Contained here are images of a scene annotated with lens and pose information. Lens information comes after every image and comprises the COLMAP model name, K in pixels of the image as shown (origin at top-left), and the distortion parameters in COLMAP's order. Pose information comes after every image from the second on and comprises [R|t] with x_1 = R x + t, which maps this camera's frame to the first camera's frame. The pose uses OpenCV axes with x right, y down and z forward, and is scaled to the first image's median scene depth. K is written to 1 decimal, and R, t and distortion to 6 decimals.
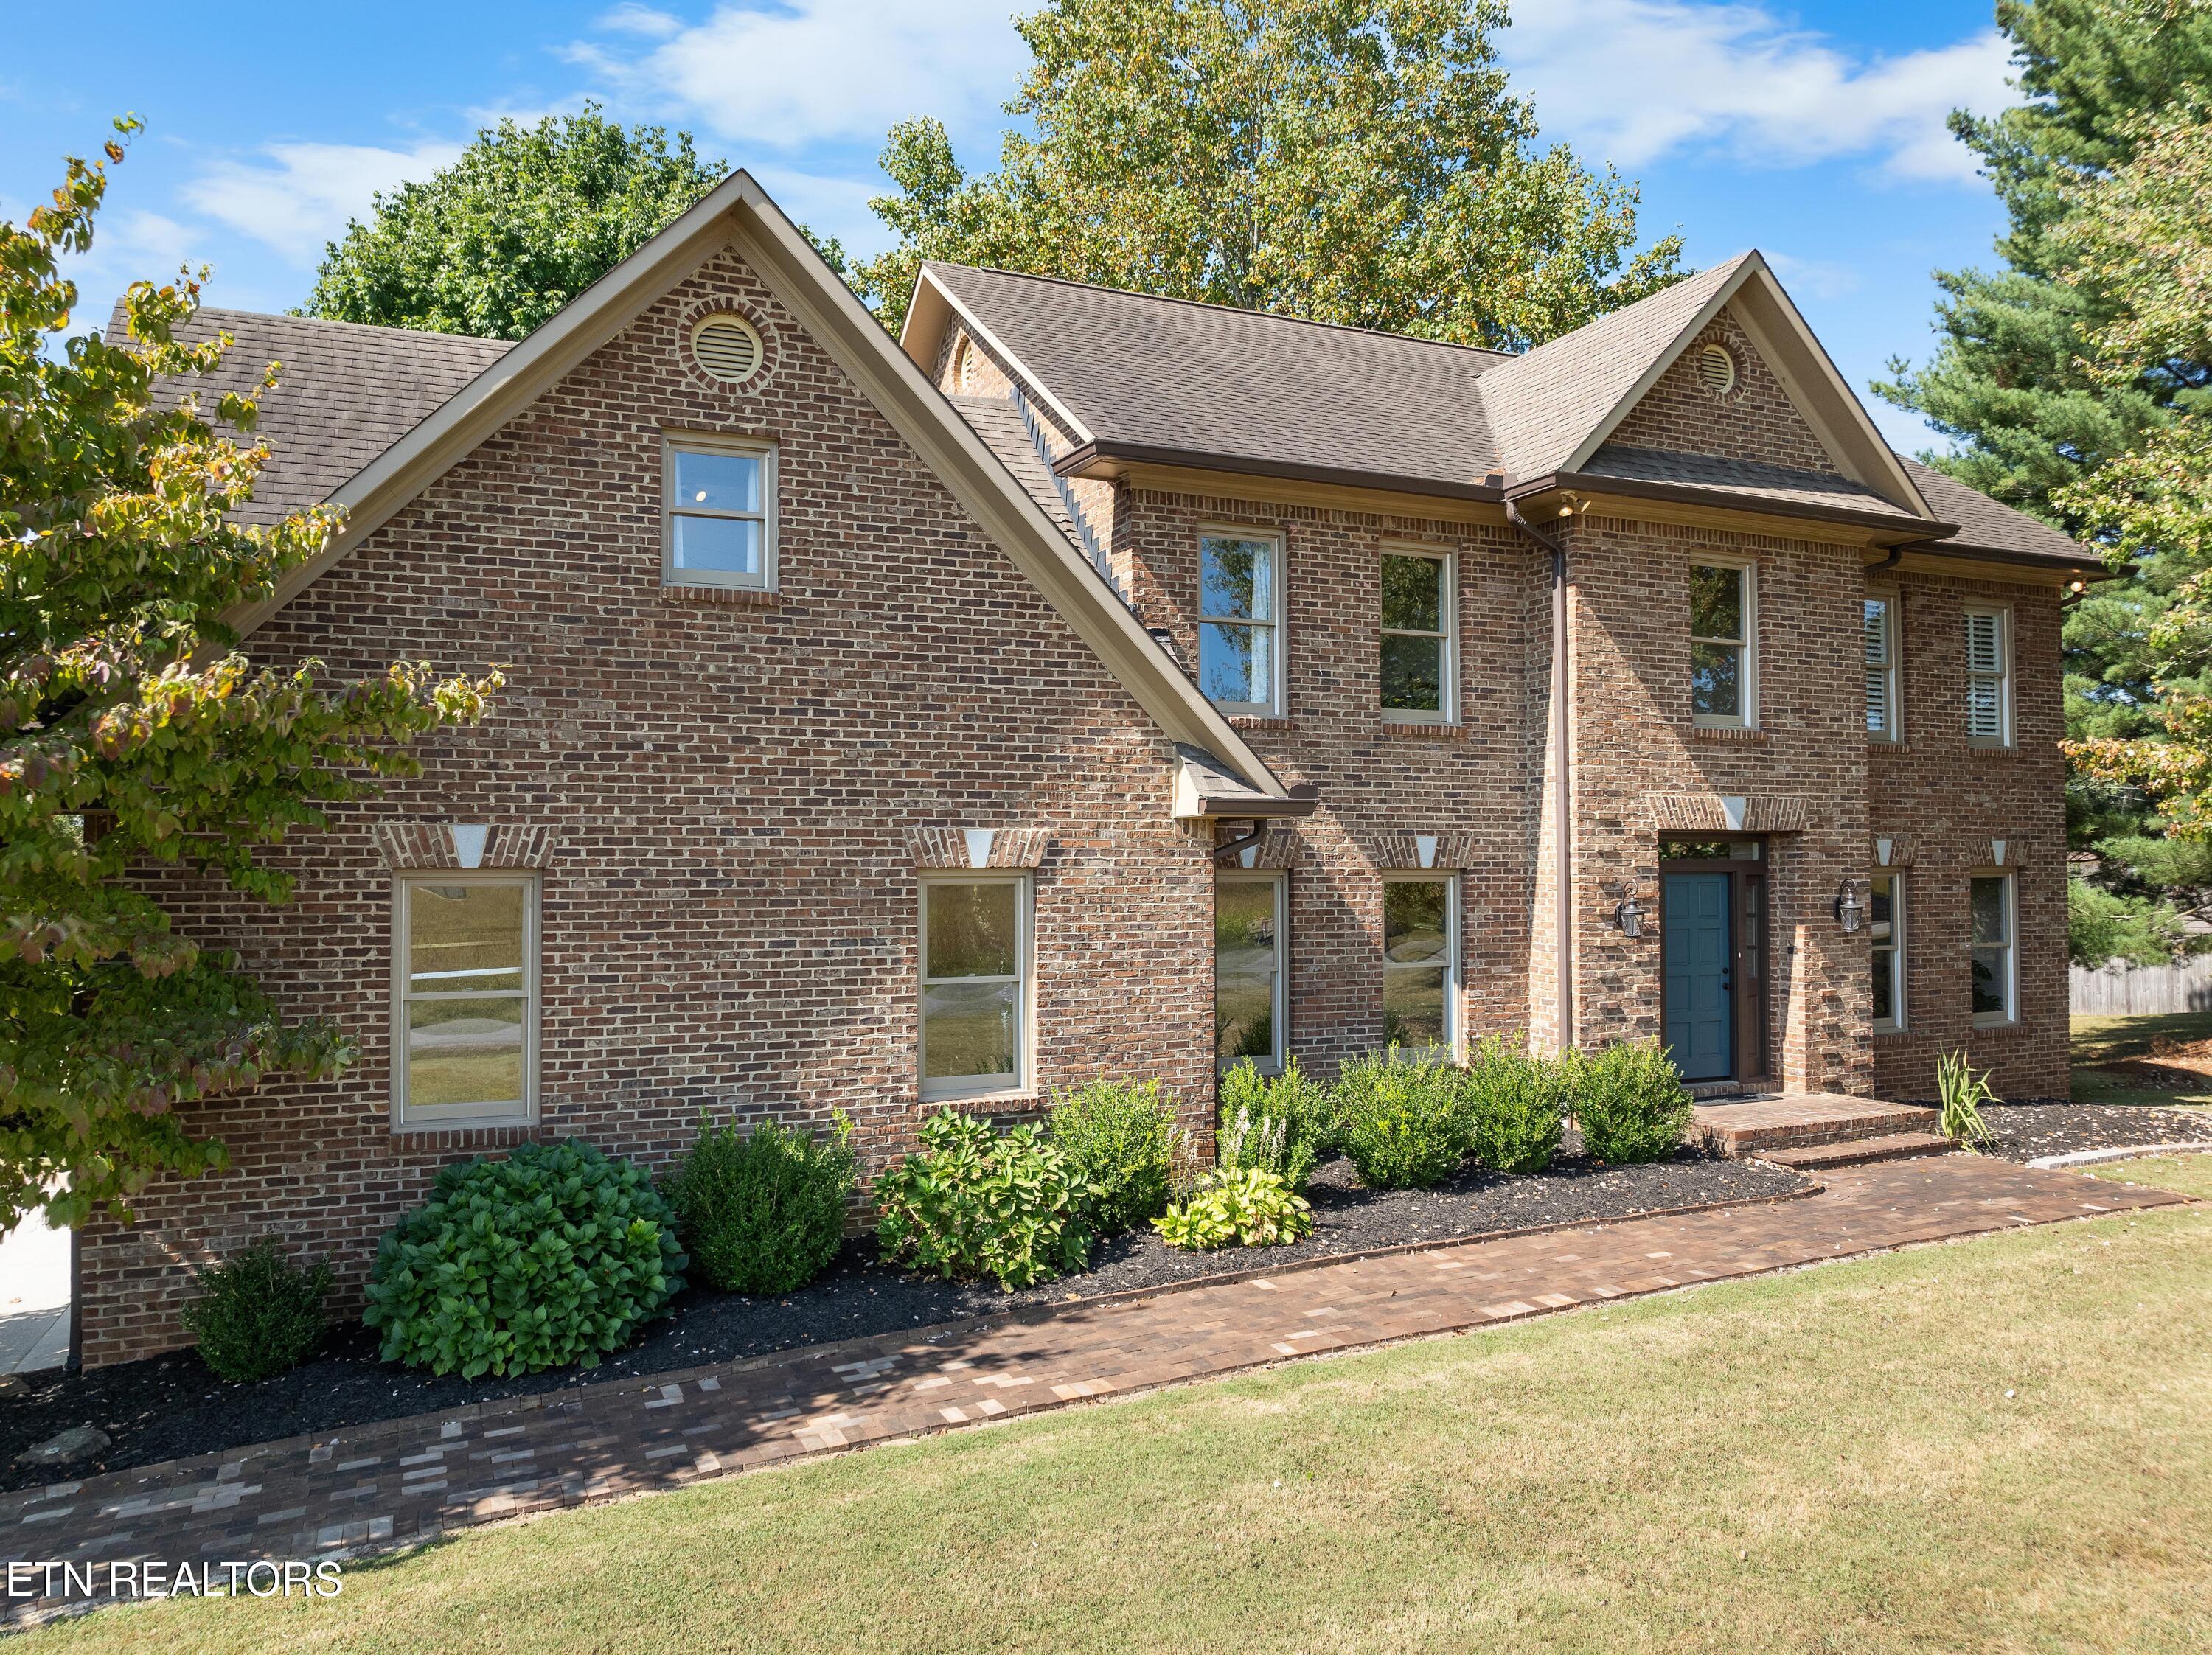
lens RADIAL K [[1595.4, 0, 1106.0], [0, 1595.4, 827.5], [0, 0, 1]] dist [-0.056401, 0.028479]
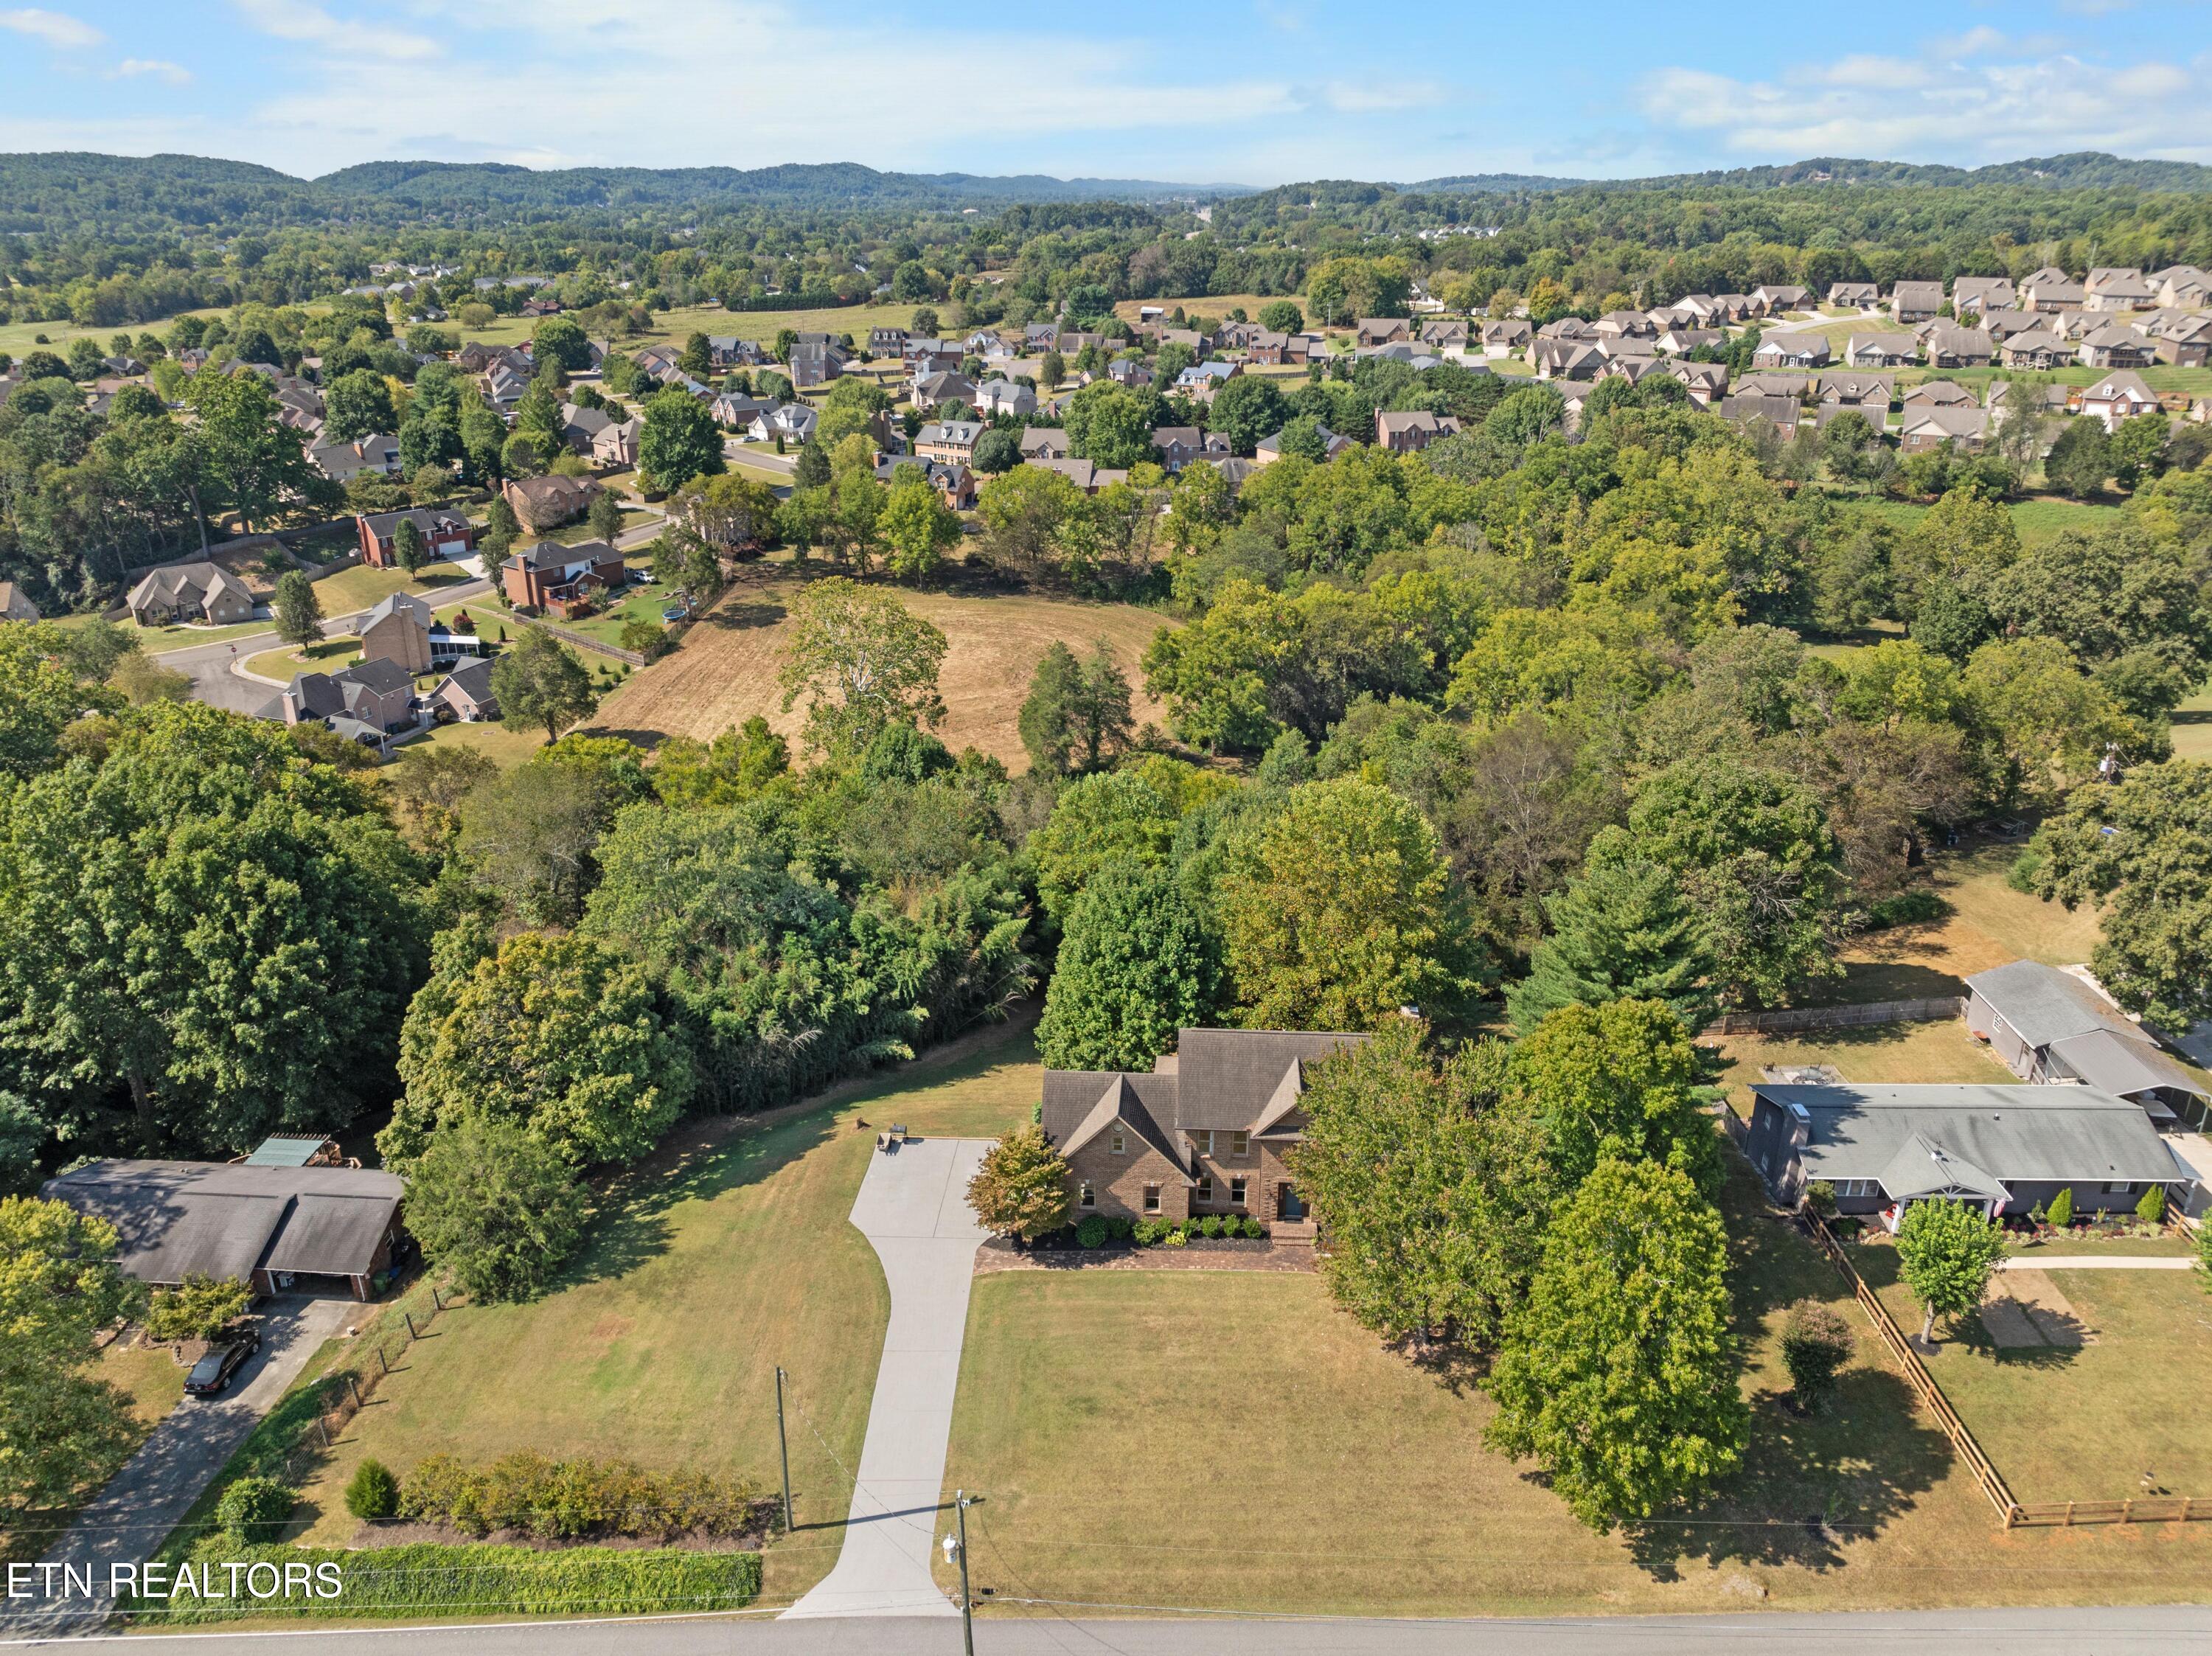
lens RADIAL K [[1585.1, 0, 1106.7], [0, 1585.1, 805.3], [0, 0, 1]] dist [-0.041286, 0.008387]
pose [[0.888005, 0.170520, -0.427048, 2.455599], [0.011174, 0.920425, 0.390760, -4.284231], [0.459698, -0.351769, 0.815436, -4.267396]]
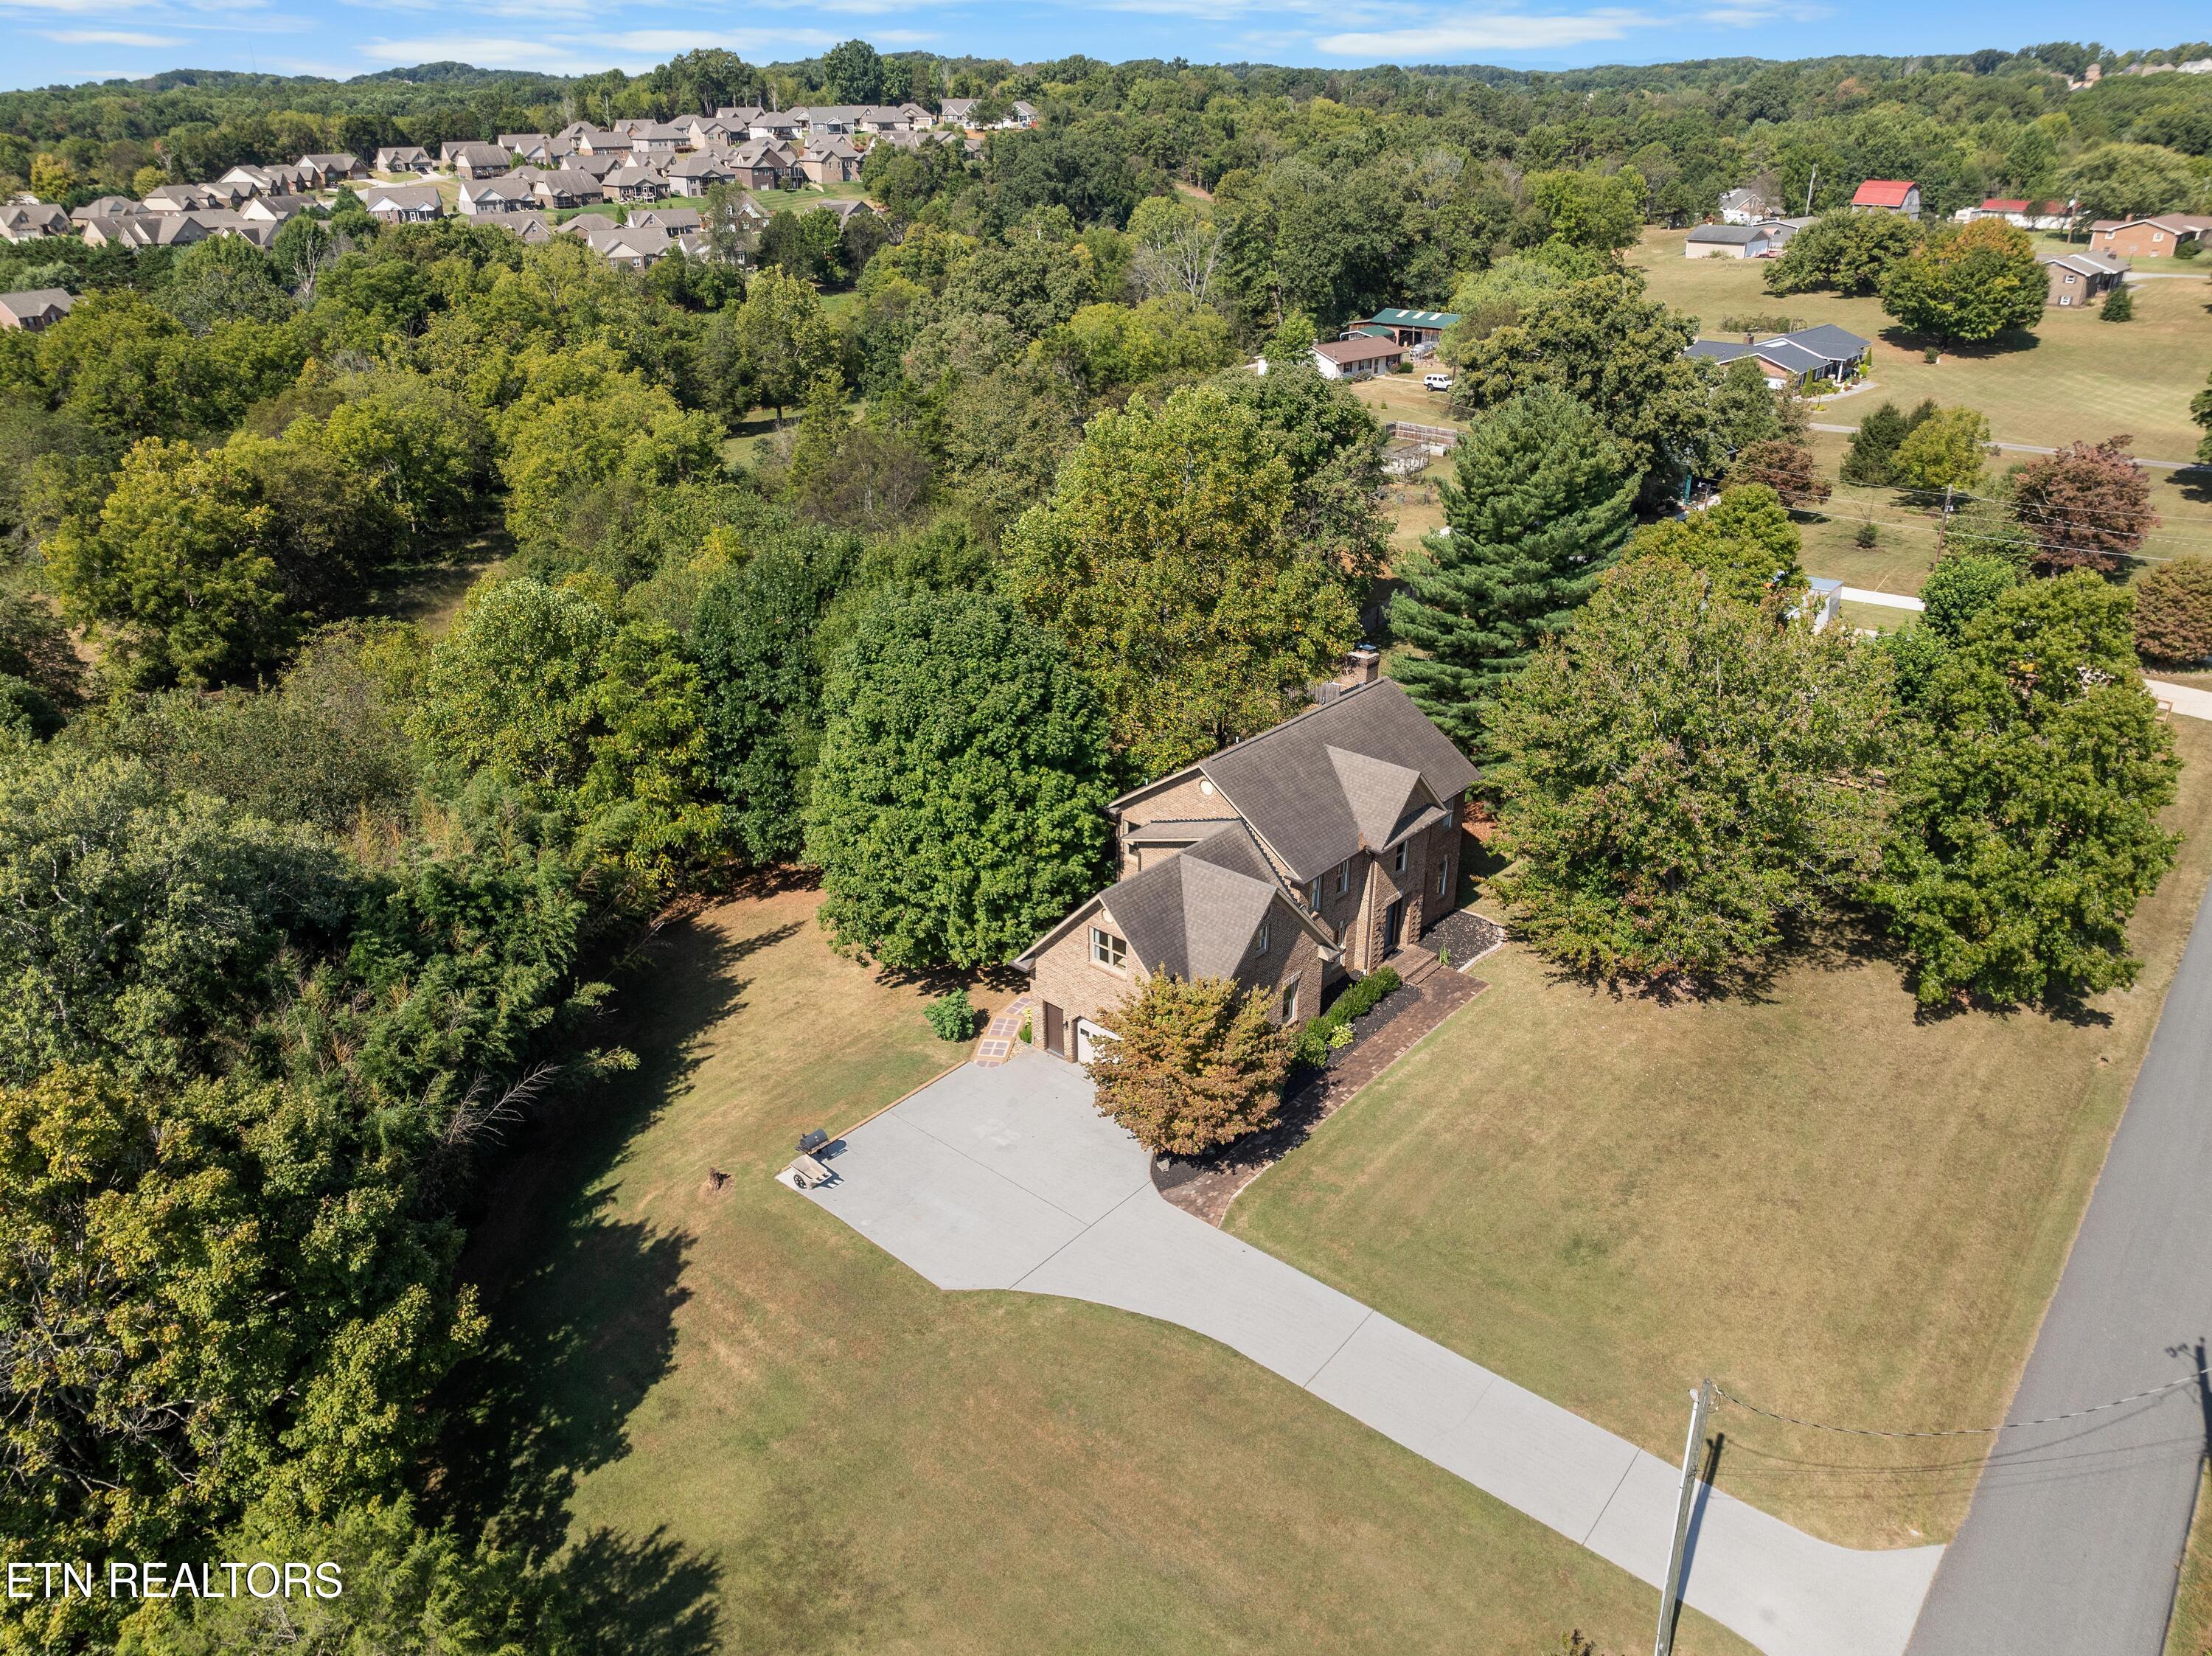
lens RADIAL K [[1588.8, 0, 1106.0], [0, 1588.8, 821.1], [0, 0, 1]] dist [-0.058758, 0.032834]
pose [[0.908175, -0.173713, 0.380844, -2.283841], [-0.010764, 0.899831, 0.436106, -2.450688], [-0.418452, -0.400160, 0.815334, -2.443703]]
